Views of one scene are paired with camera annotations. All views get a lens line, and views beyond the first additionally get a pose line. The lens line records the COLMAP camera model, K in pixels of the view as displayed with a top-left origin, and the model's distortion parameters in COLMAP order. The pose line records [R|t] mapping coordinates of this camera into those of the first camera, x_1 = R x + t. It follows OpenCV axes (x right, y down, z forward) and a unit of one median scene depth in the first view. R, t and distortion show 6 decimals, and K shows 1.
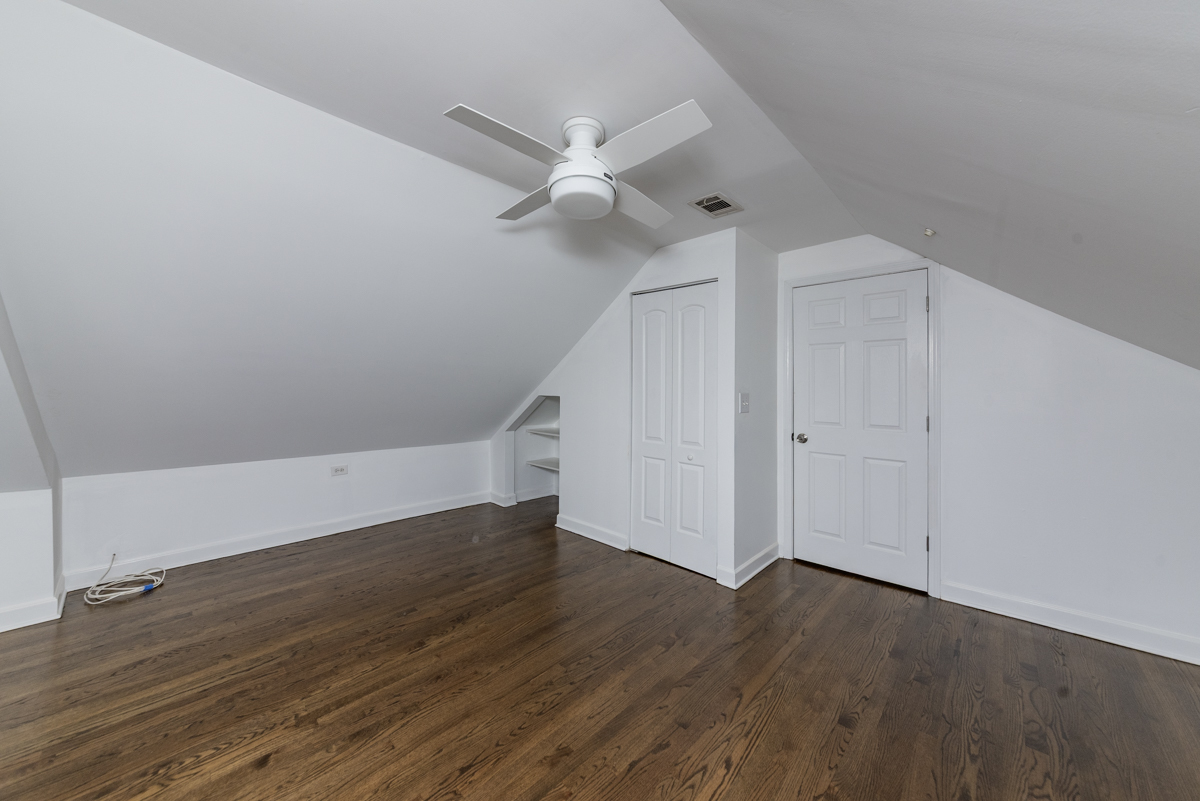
lens RADIAL K [[439.6, 0, 600.0], [0, 439.6, 400.5], [0, 0, 1]] dist [-0.000890, -0.000070]
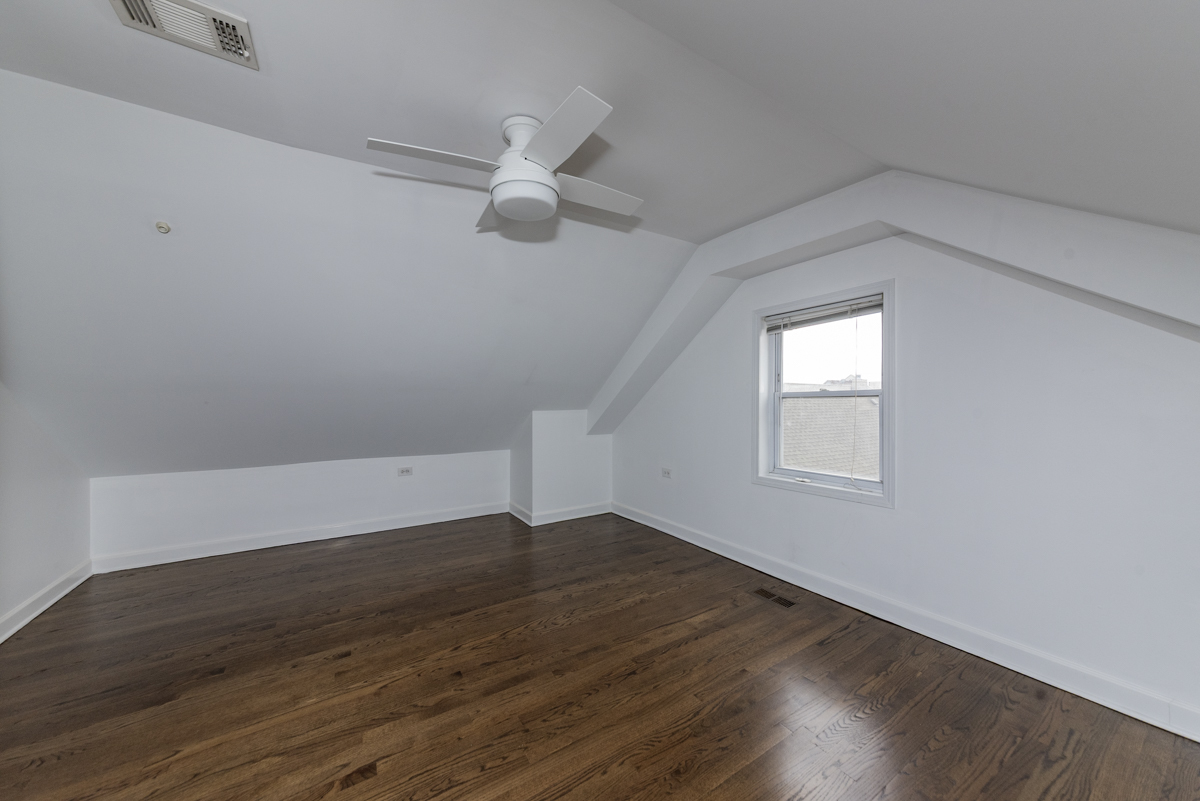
lens RADIAL K [[439.6, 0, 600.0], [0, 439.6, 400.5], [0, 0, 1]] dist [-0.000890, -0.000070]
pose [[-0.971466, 0.007122, 0.237073, -0.468555], [0.013752, 0.999559, 0.026321, -0.034217], [-0.236781, 0.028830, -0.971135, 2.017865]]
